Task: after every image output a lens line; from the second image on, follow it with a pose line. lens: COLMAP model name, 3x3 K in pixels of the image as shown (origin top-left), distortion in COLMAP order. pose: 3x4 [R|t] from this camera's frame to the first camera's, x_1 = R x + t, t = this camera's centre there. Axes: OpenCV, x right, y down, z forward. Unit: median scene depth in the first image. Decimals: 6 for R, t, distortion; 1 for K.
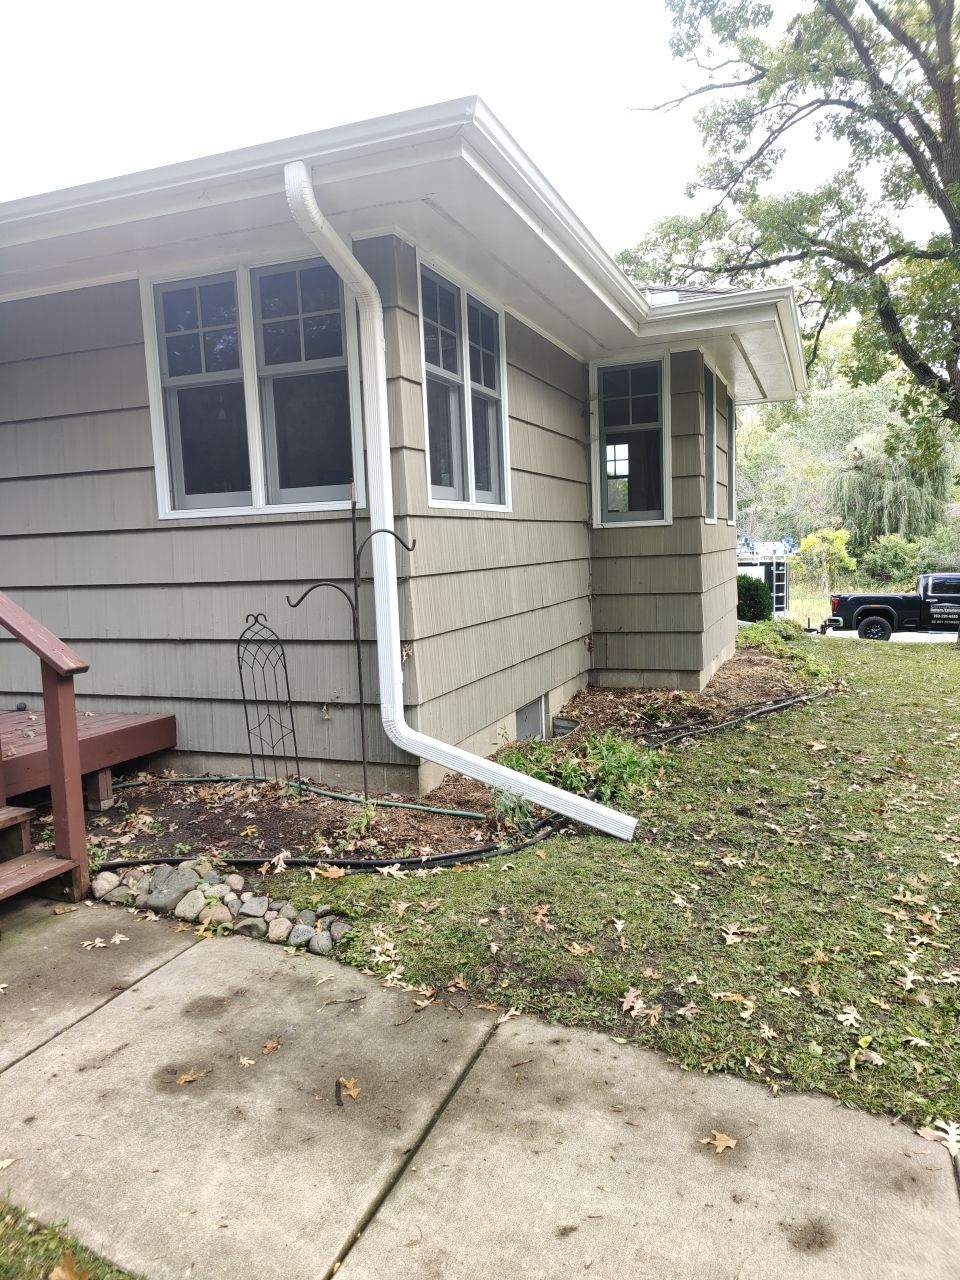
lens RADIAL K [[882.4, 0, 479.9], [0, 882.4, 631.7], [0, 0, 1]] dist [0.050755, -0.041924]
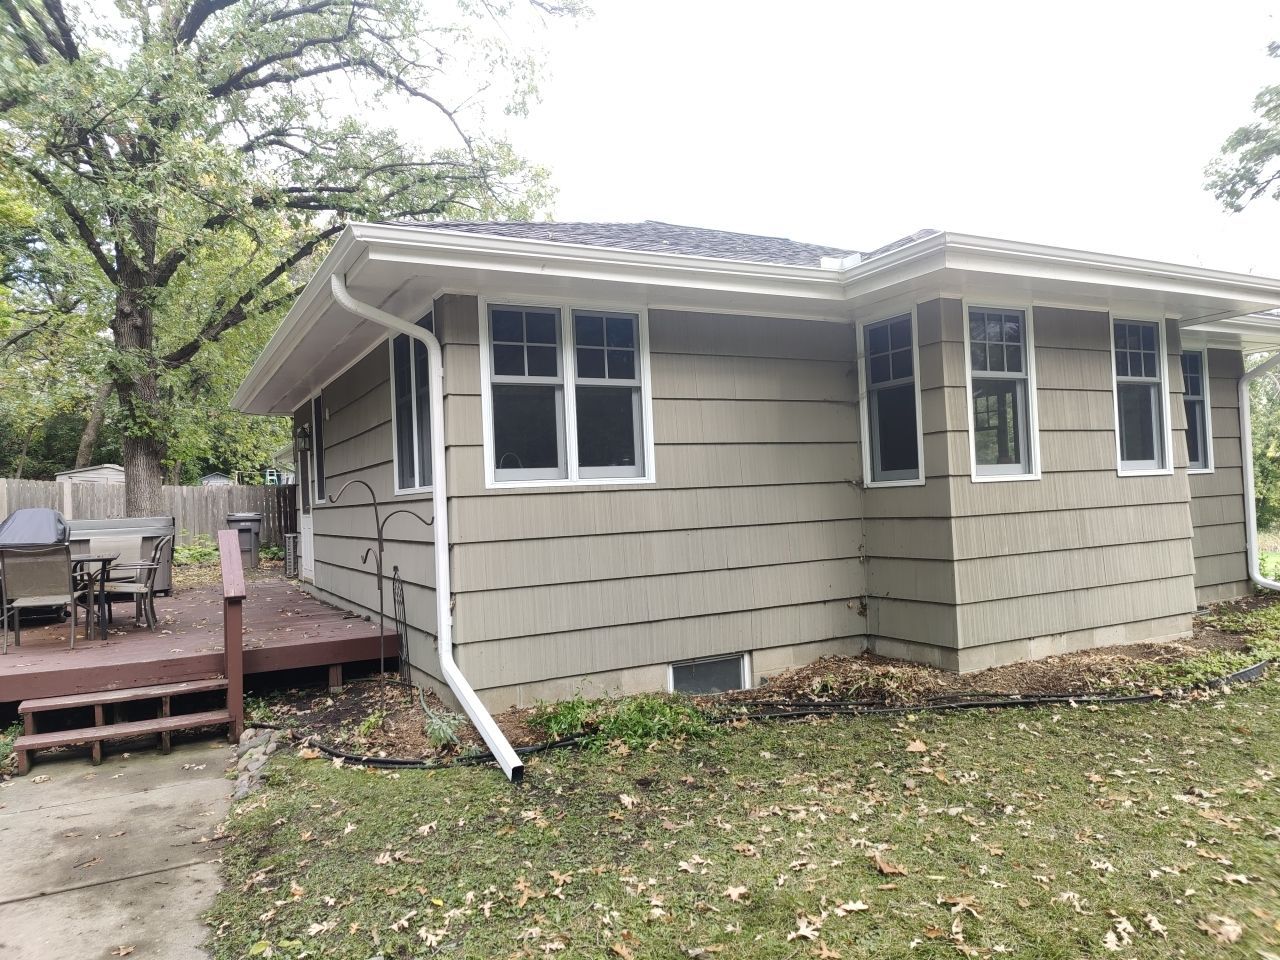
lens RADIAL K [[882.4, 0, 640.3], [0, 882.4, 479.4], [0, 0, 1]] dist [0.050755, -0.041924]
pose [[0.759732, -0.013311, -0.650100, 1.004045], [-0.046216, 0.996157, -0.074407, -0.074727], [0.648592, 0.086574, 0.756197, 0.189396]]
